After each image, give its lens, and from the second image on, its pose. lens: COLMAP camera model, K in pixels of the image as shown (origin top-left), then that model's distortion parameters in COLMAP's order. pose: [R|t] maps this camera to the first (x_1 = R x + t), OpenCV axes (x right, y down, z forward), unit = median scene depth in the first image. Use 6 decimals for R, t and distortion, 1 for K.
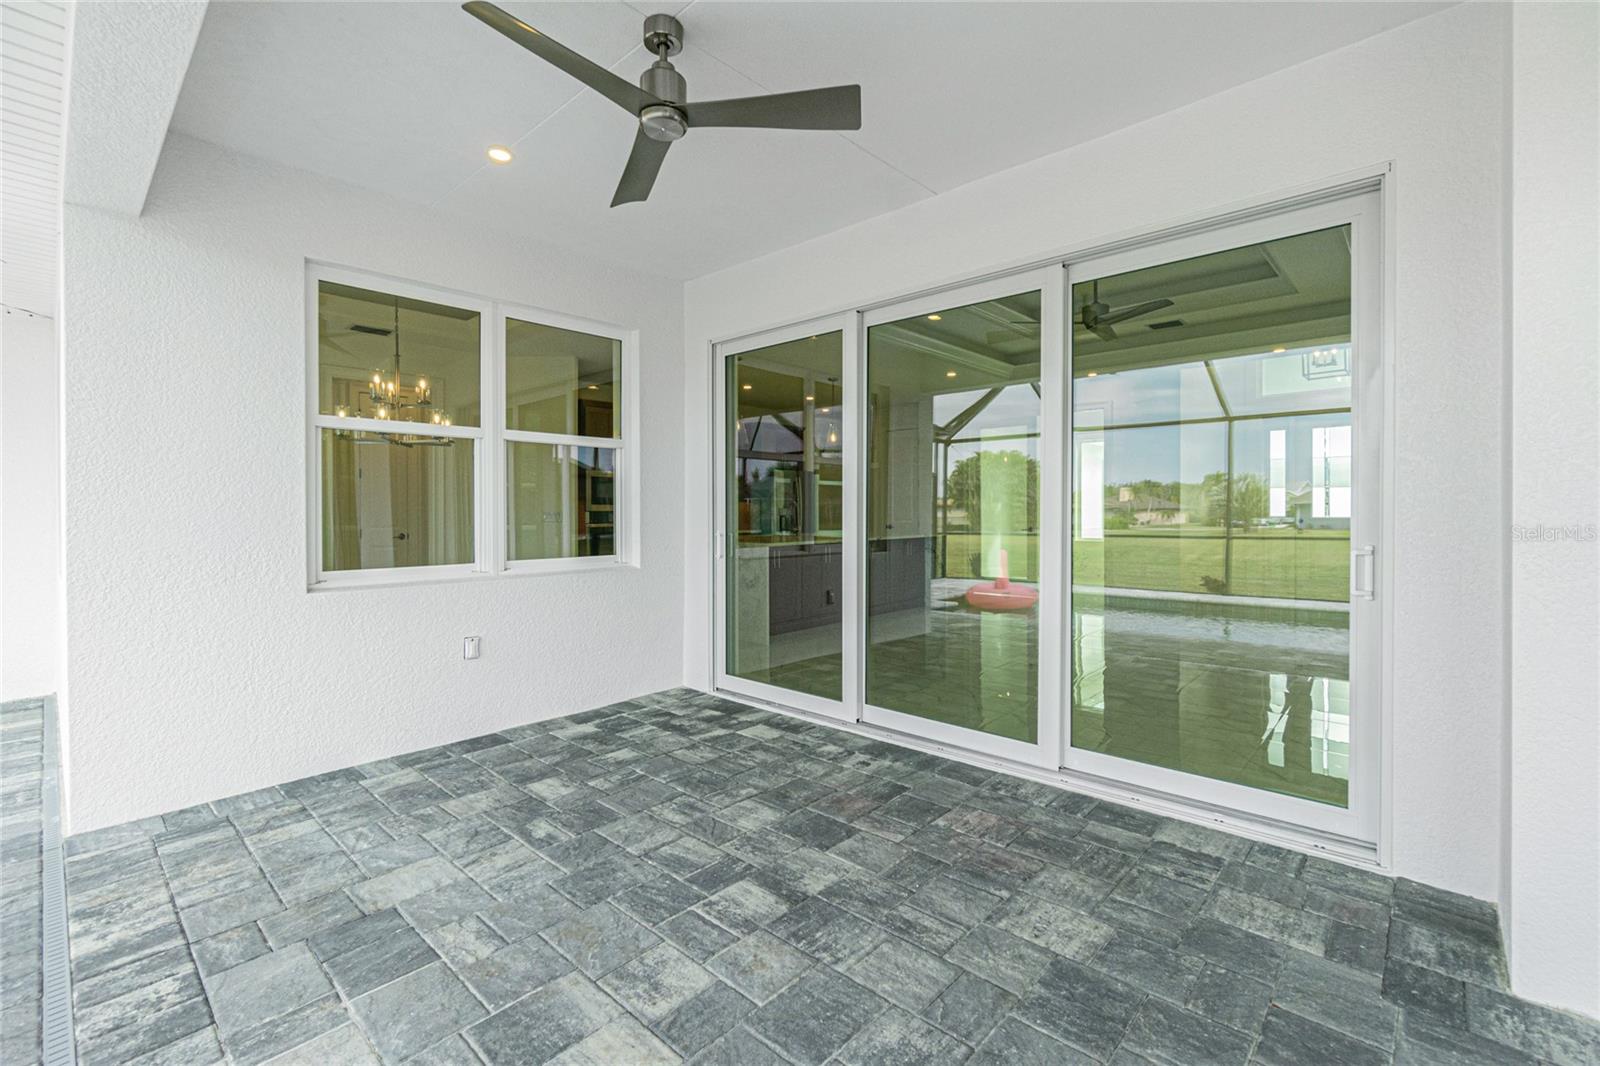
lens RADIAL K [[701.8, 0, 792.7], [0, 701.8, 516.0], [0, 0, 1]] dist [-0.003717, -0.000066]
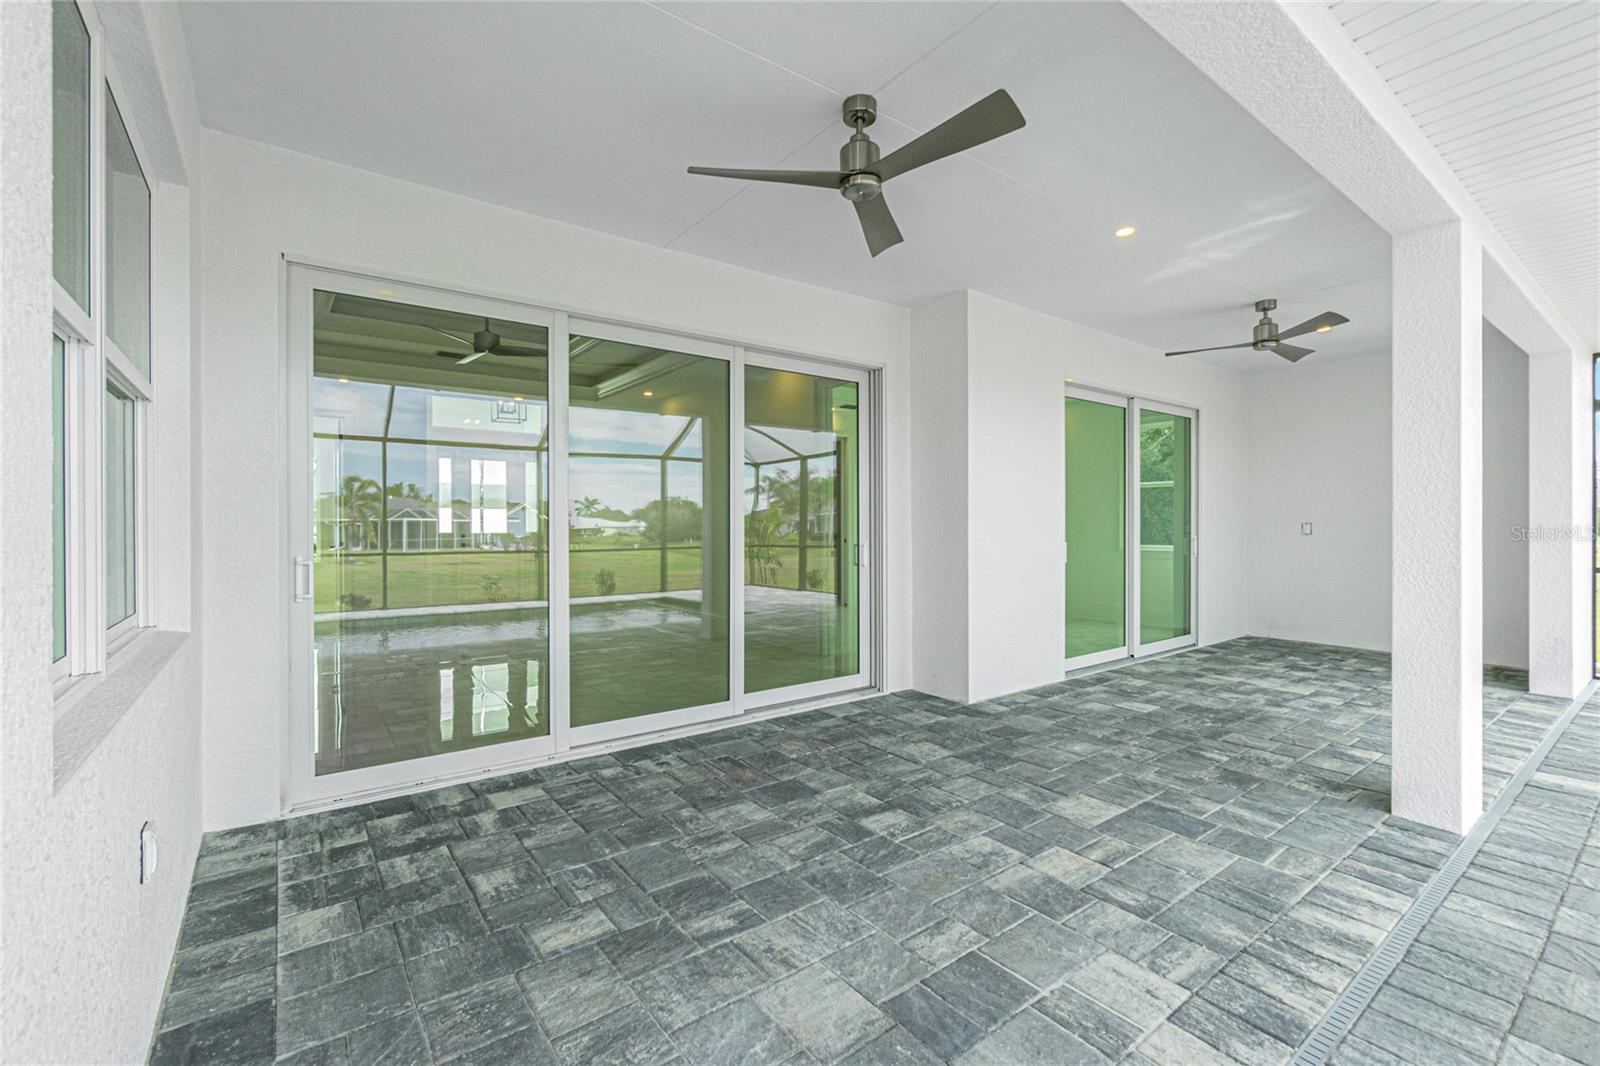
lens RADIAL K [[691.5, 0, 800.0], [0, 691.5, 533.0], [0, 0, 1]] dist [-0.003371, 0.000093]
pose [[0.173252, -0.006777, 0.984854, -0.904611], [0.010225, 0.999935, 0.005082, 0.001403], [-0.984825, 0.009190, 0.173310, 0.622385]]
